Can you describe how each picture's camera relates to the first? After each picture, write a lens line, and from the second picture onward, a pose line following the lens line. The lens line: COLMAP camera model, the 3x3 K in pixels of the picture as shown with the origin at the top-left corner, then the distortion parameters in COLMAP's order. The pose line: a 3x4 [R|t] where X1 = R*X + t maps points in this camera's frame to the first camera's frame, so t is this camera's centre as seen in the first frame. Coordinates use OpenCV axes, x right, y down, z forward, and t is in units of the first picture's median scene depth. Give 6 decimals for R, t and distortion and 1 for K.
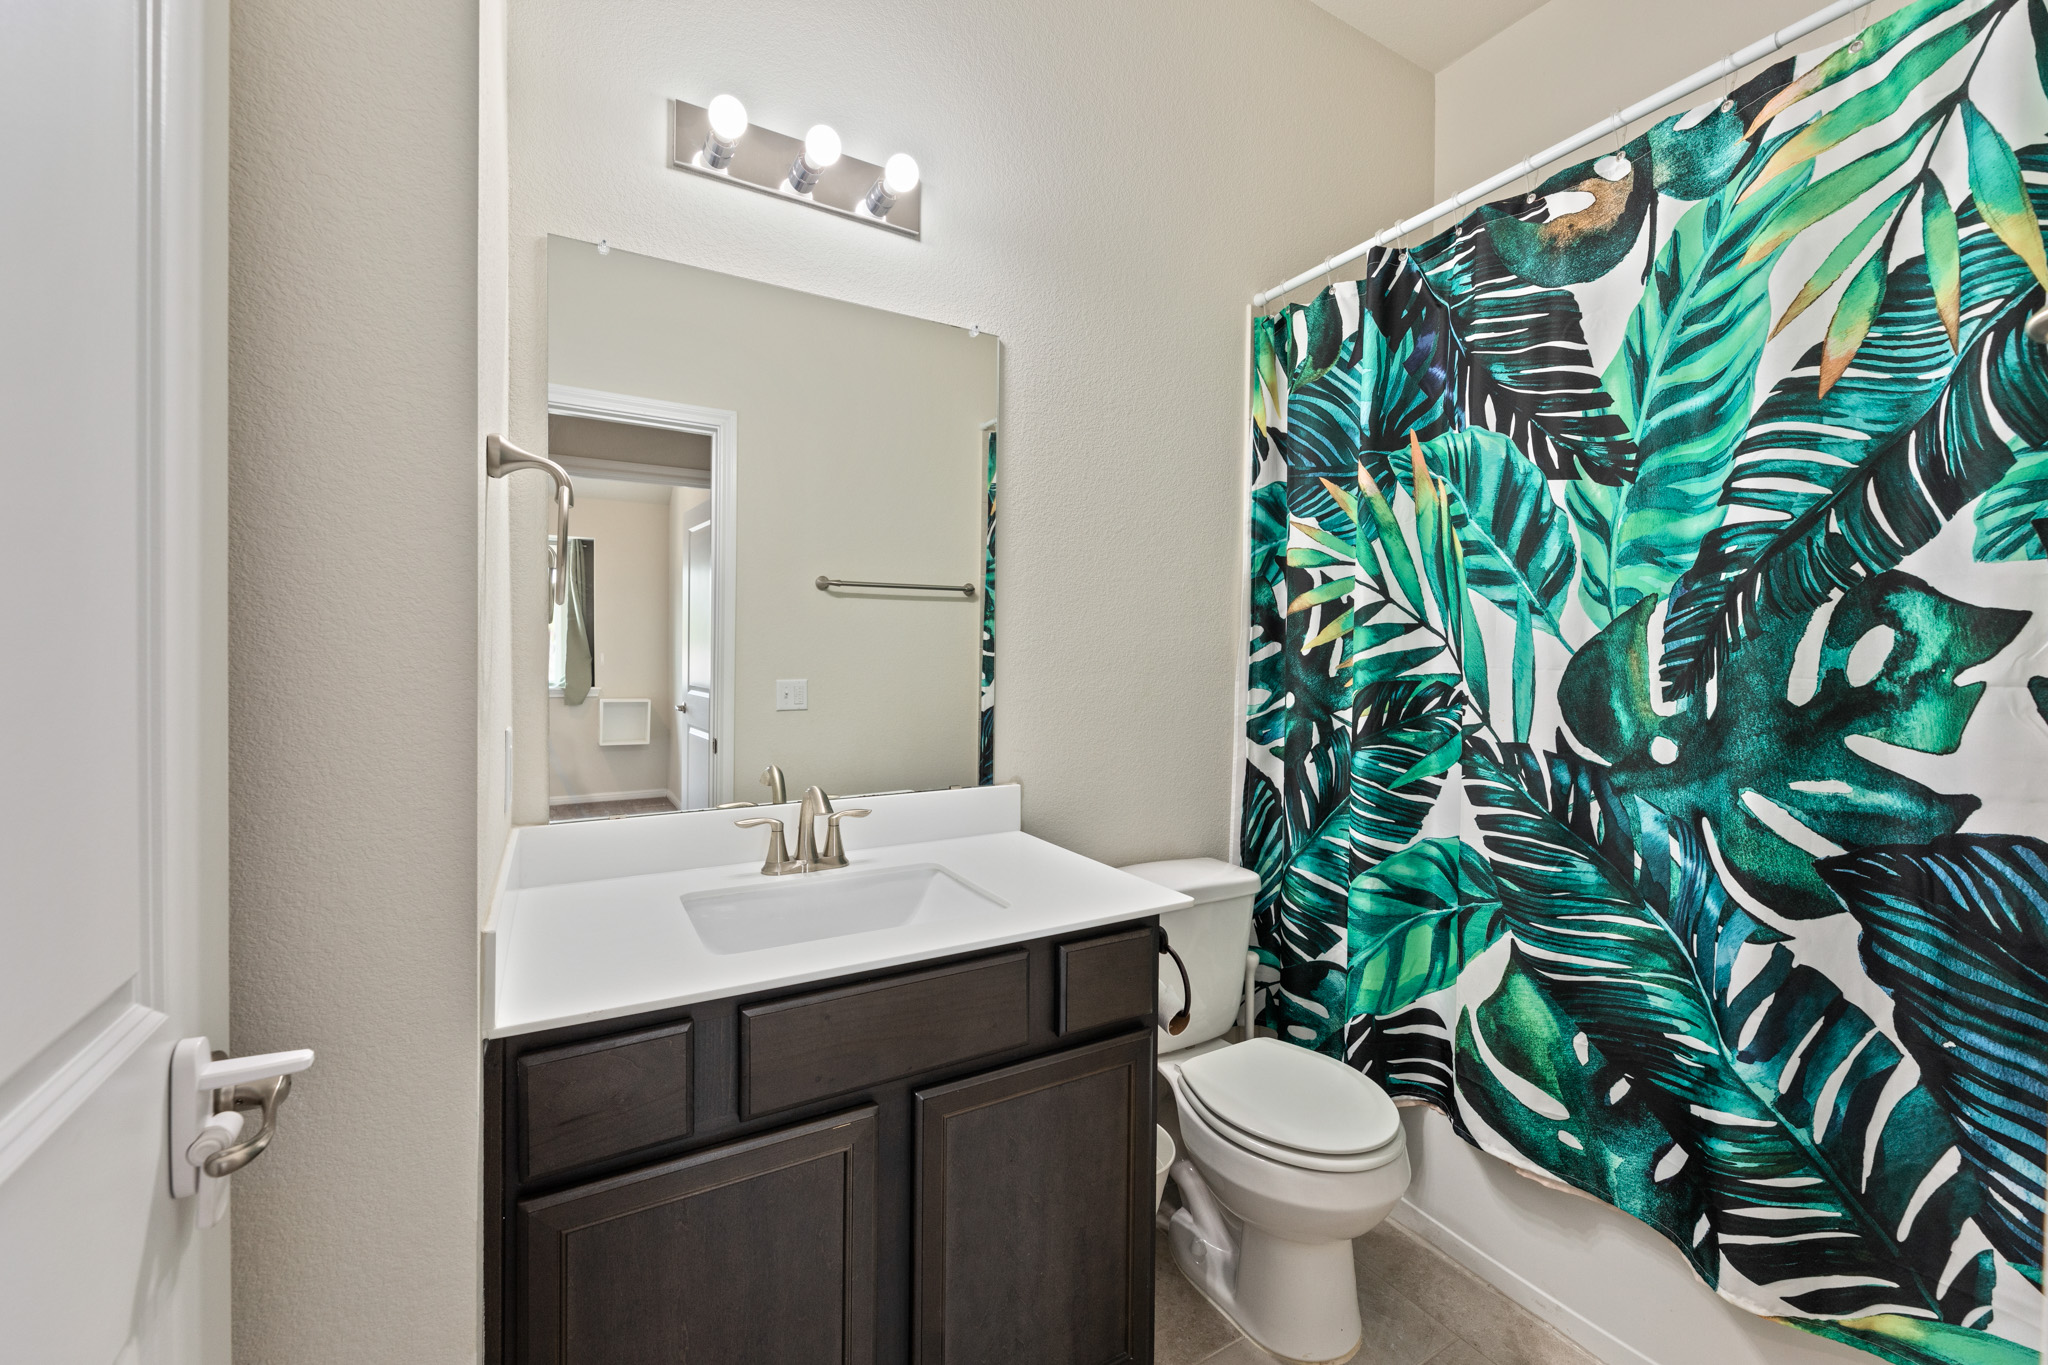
lens RADIAL K [[819.9, 0, 1016.9], [0, 819.9, 680.5], [0, 0, 1]] dist [-0.000547, 0.000020]
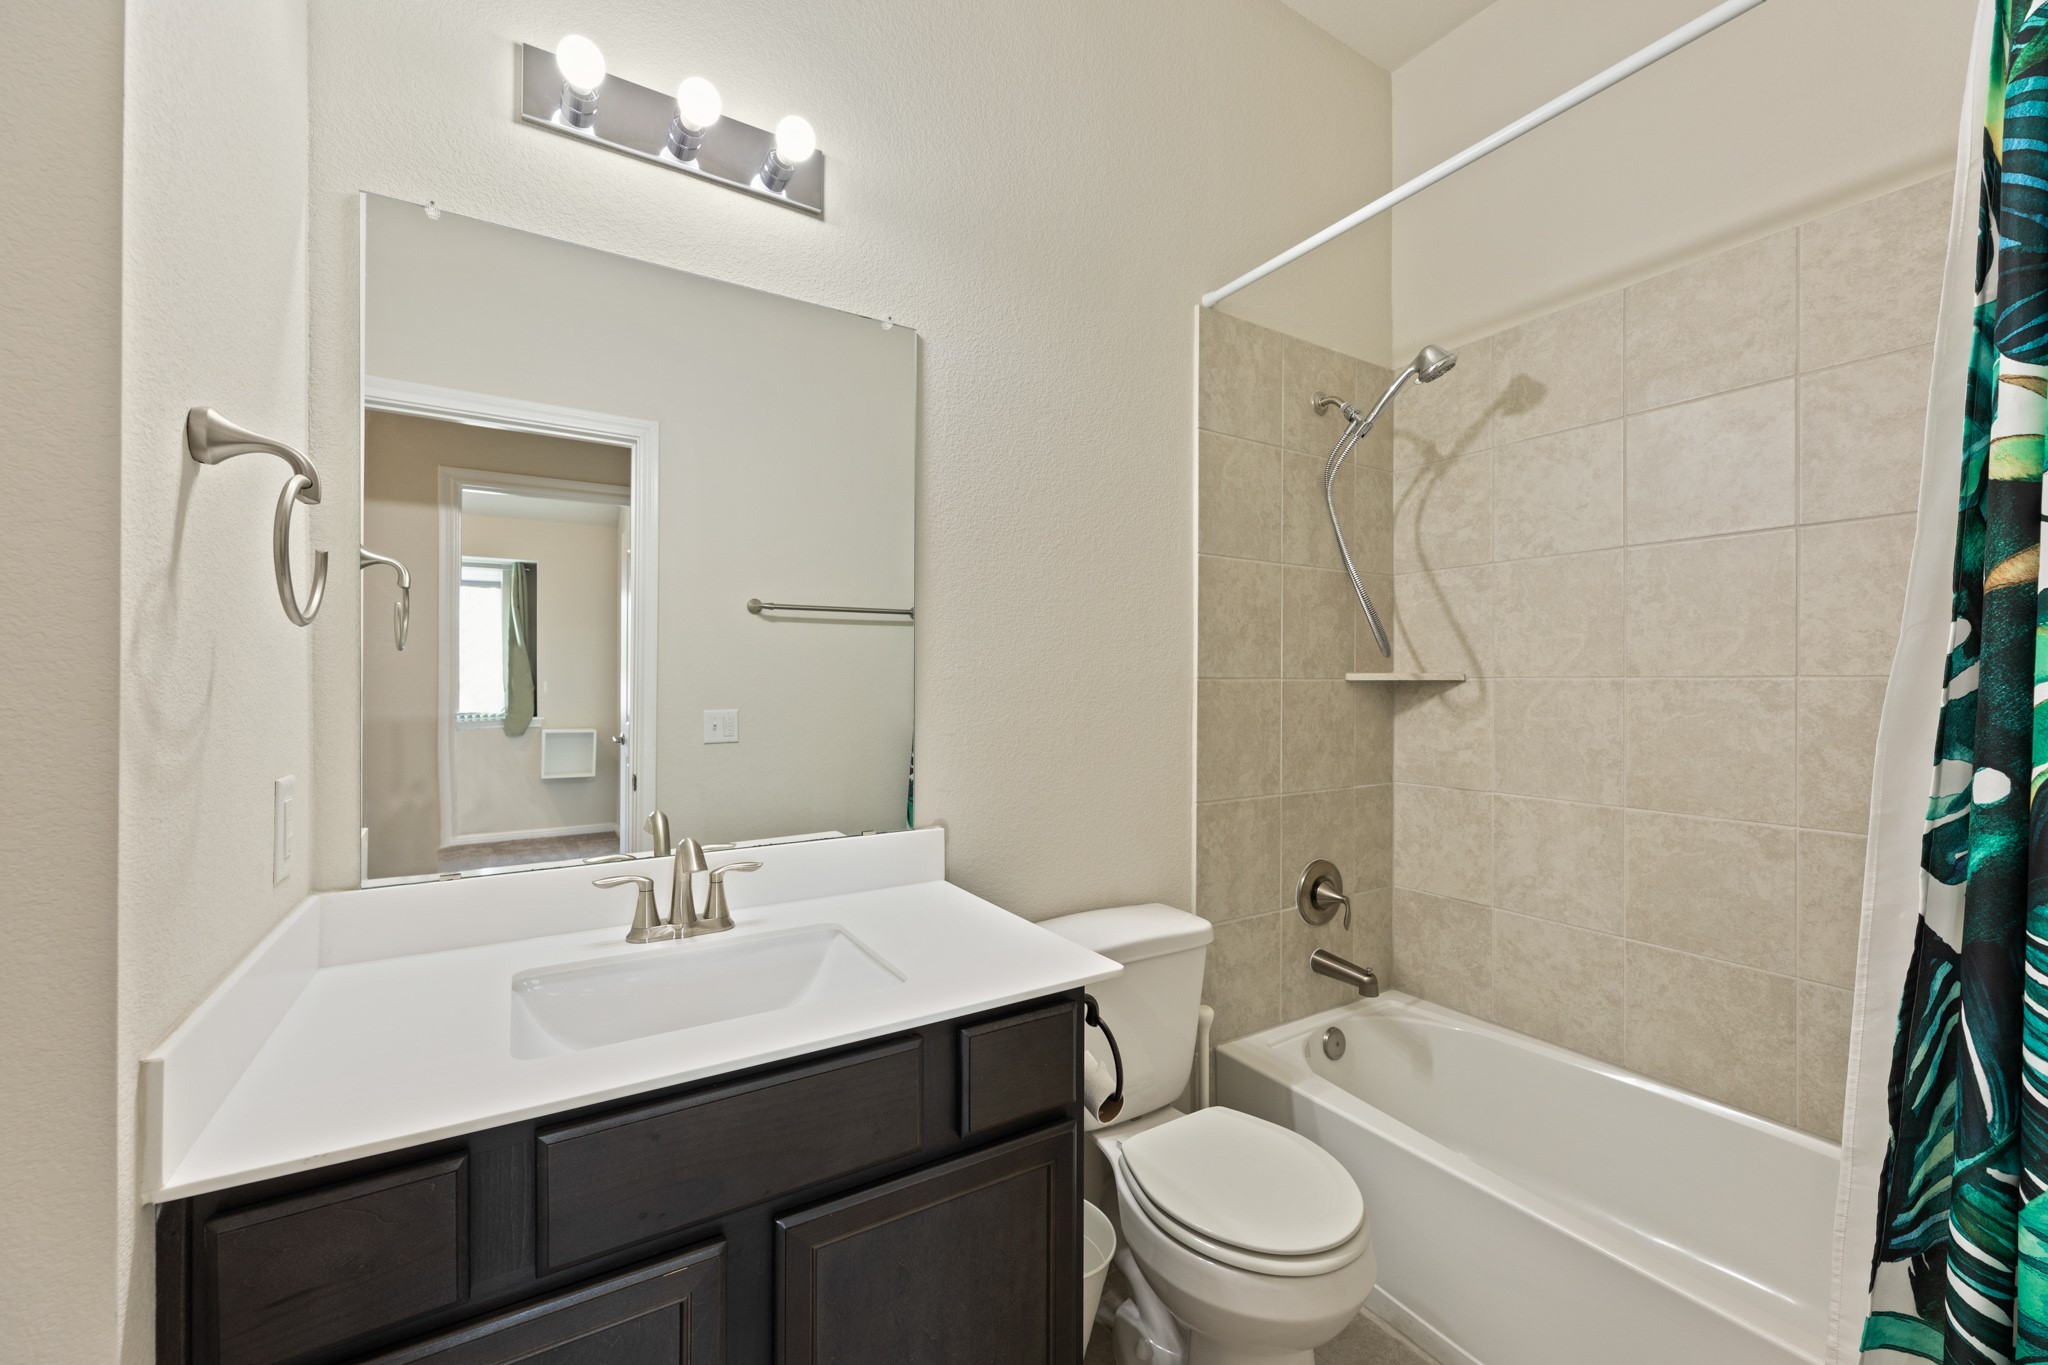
lens RADIAL K [[830.3, 0, 1017.6], [0, 830.3, 693.8], [0, 0, 1]] dist [0.000003, -0.000013]
pose [[0.999308, -0.005601, 0.036764, 0.068375], [0.006180, 0.999858, -0.015655, -0.006645], [-0.036671, 0.015871, 0.999201, 0.117339]]
